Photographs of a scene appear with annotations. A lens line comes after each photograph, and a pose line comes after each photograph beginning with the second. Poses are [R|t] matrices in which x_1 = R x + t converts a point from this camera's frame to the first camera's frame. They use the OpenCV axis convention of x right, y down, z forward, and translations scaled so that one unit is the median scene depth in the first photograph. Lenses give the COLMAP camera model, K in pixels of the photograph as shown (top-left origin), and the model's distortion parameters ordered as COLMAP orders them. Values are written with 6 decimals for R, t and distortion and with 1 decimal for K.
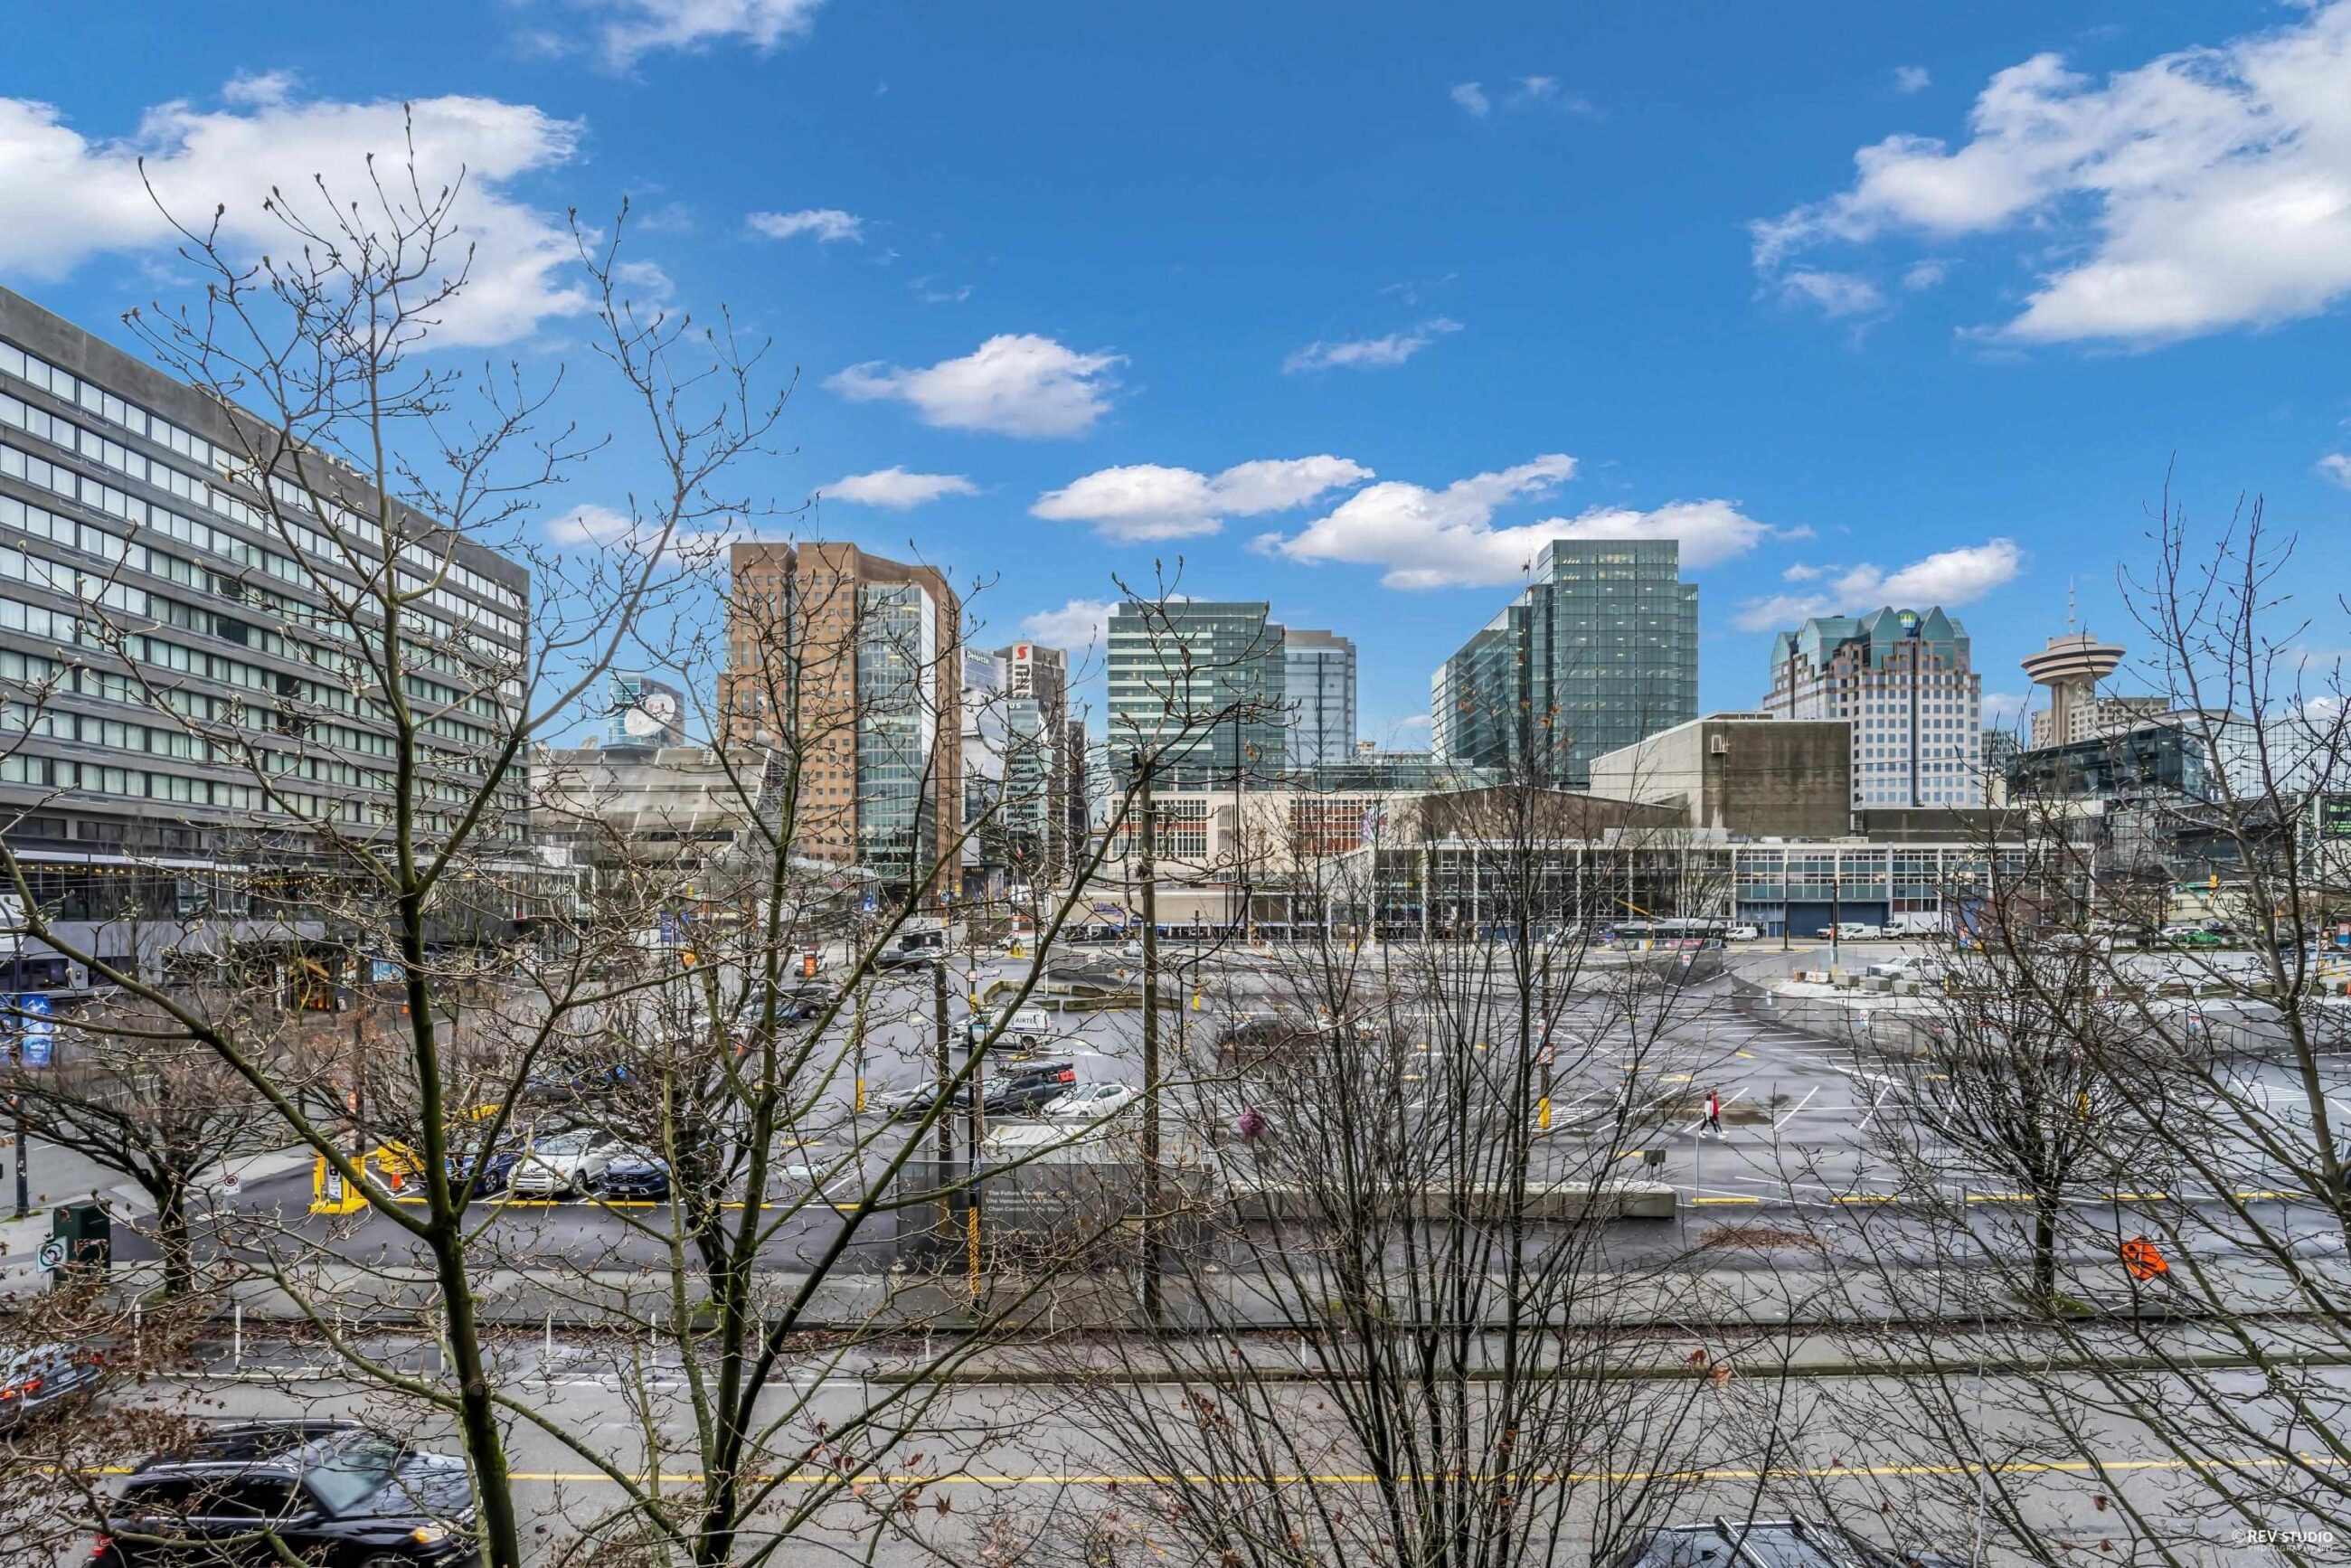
lens RADIAL K [[1051.7, 0, 1173.4], [0, 1051.7, 915.7], [0, 0, 1]] dist [0.000381, 0.001509]
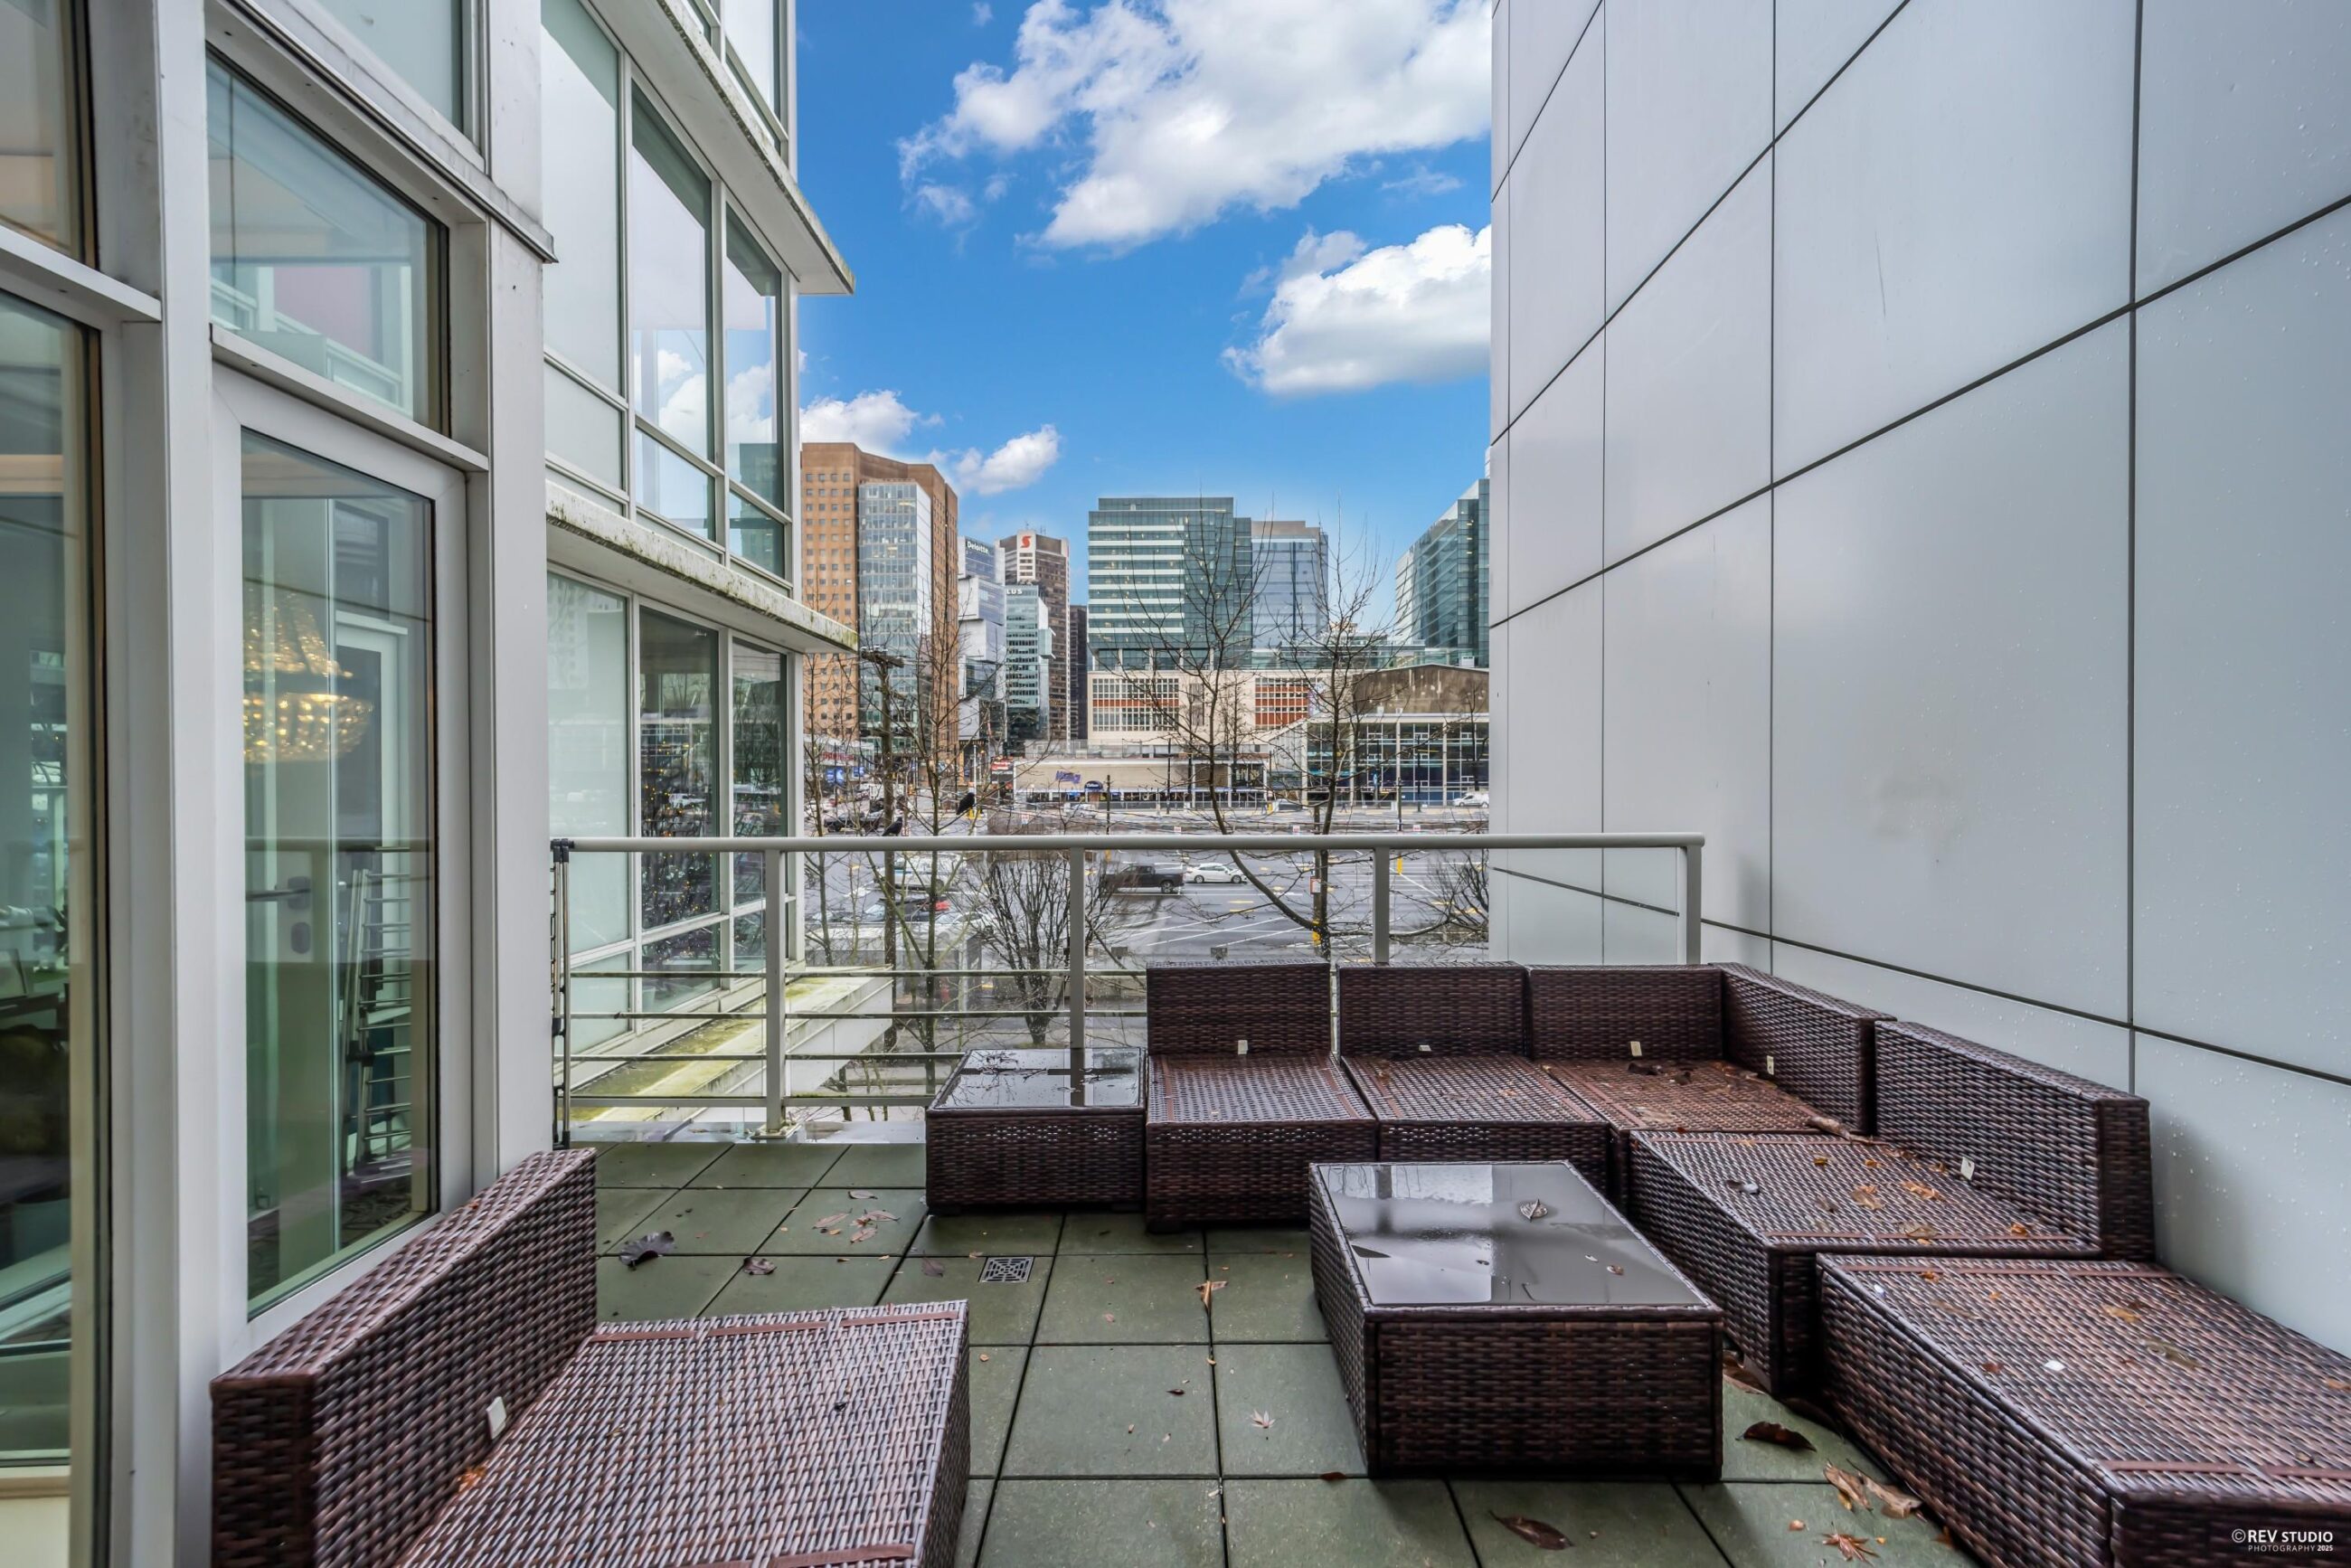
lens RADIAL K [[960.0, 0, 1212.1], [0, 960.0, 782.6], [0, 0, 1]] dist [-0.000231, -0.000534]
pose [[0.999953, -0.004573, 0.008499, 0.108504], [0.004590, 0.999987, -0.002016, 0.002724], [-0.008490, 0.002055, 0.999962, -0.001745]]
